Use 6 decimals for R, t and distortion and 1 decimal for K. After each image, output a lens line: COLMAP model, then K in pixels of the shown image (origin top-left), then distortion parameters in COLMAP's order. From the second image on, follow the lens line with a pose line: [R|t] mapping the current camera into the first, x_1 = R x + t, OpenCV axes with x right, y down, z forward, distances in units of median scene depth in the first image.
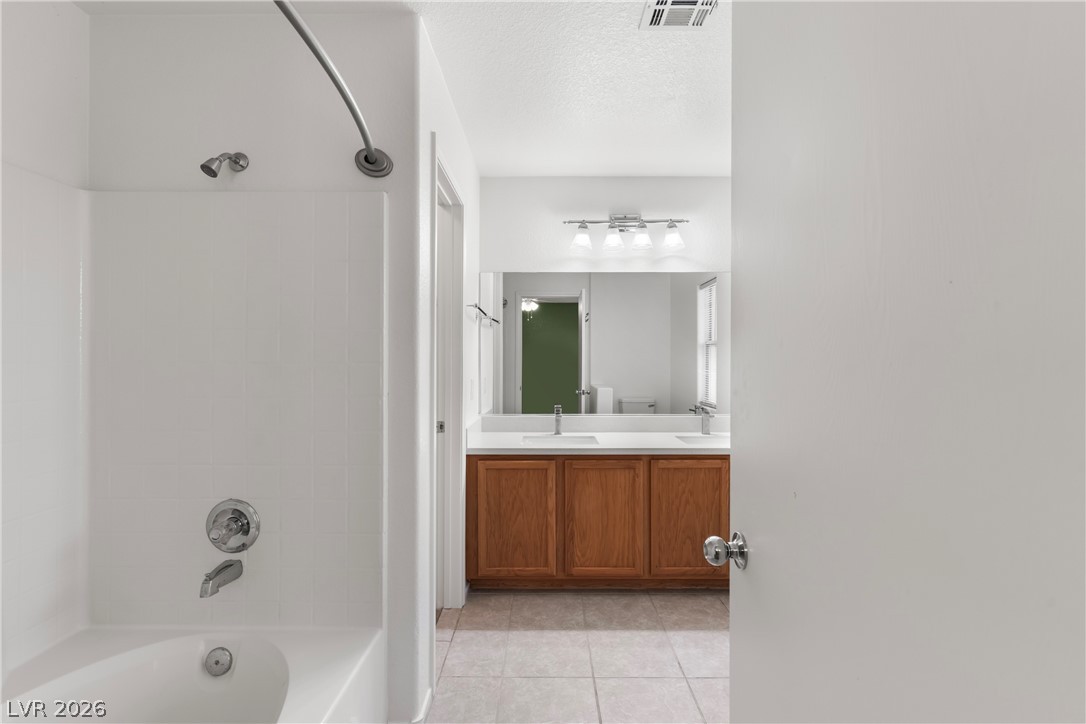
lens RADIAL K [[507.7, 0, 541.5], [0, 507.7, 360.4], [0, 0, 1]] dist [-0.005099, 0.003036]
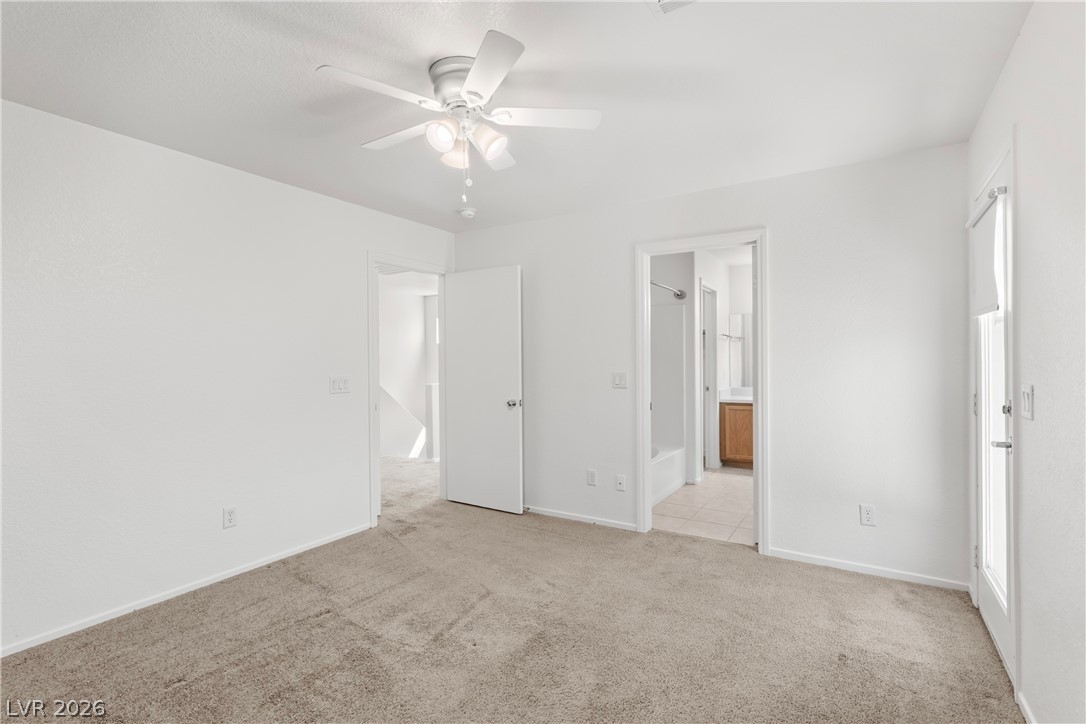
lens RADIAL K [[507.7, 0, 540.2], [0, 507.7, 363.3], [0, 0, 1]] dist [-0.005099, 0.003036]
pose [[0.850849, -0.006528, -0.525369, 0.343703], [0.009708, 0.999947, 0.003297, 0.003510], [0.525320, -0.007906, 0.850868, -1.261809]]
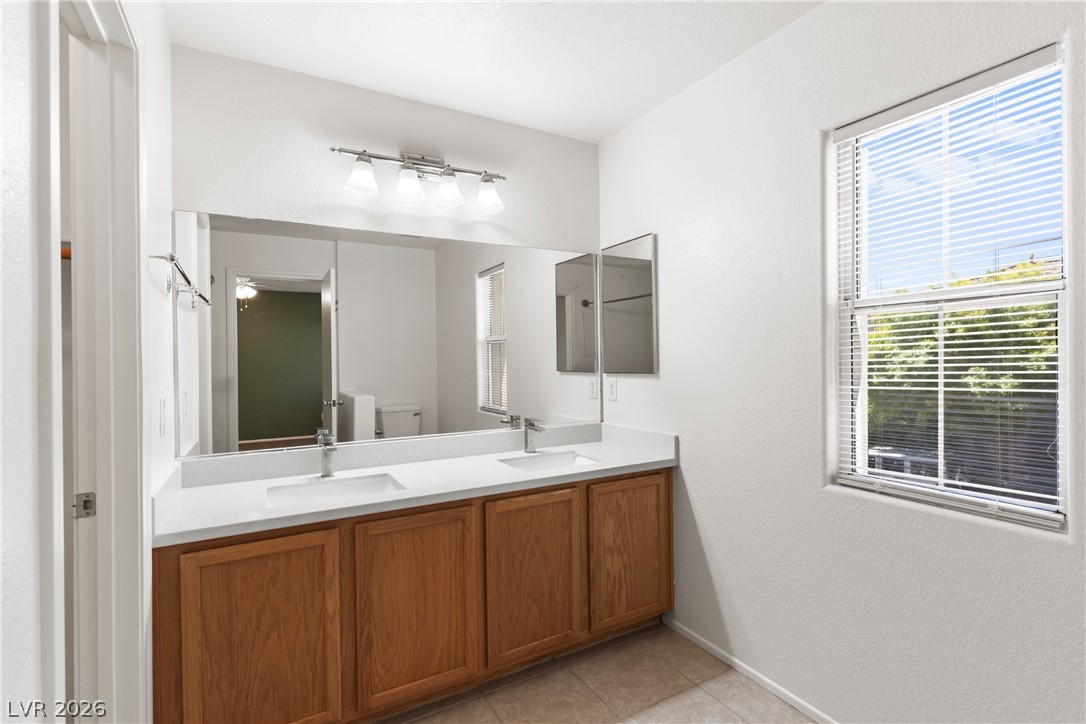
lens RADIAL K [[507.7, 0, 540.1], [0, 507.7, 359.5], [0, 0, 1]] dist [-0.005099, 0.003036]
pose [[0.865382, -0.013320, 0.500936, -0.063440], [0.015097, 0.999886, 0.000507, 0.001679], [-0.500886, 0.007124, 0.865484, 0.361395]]
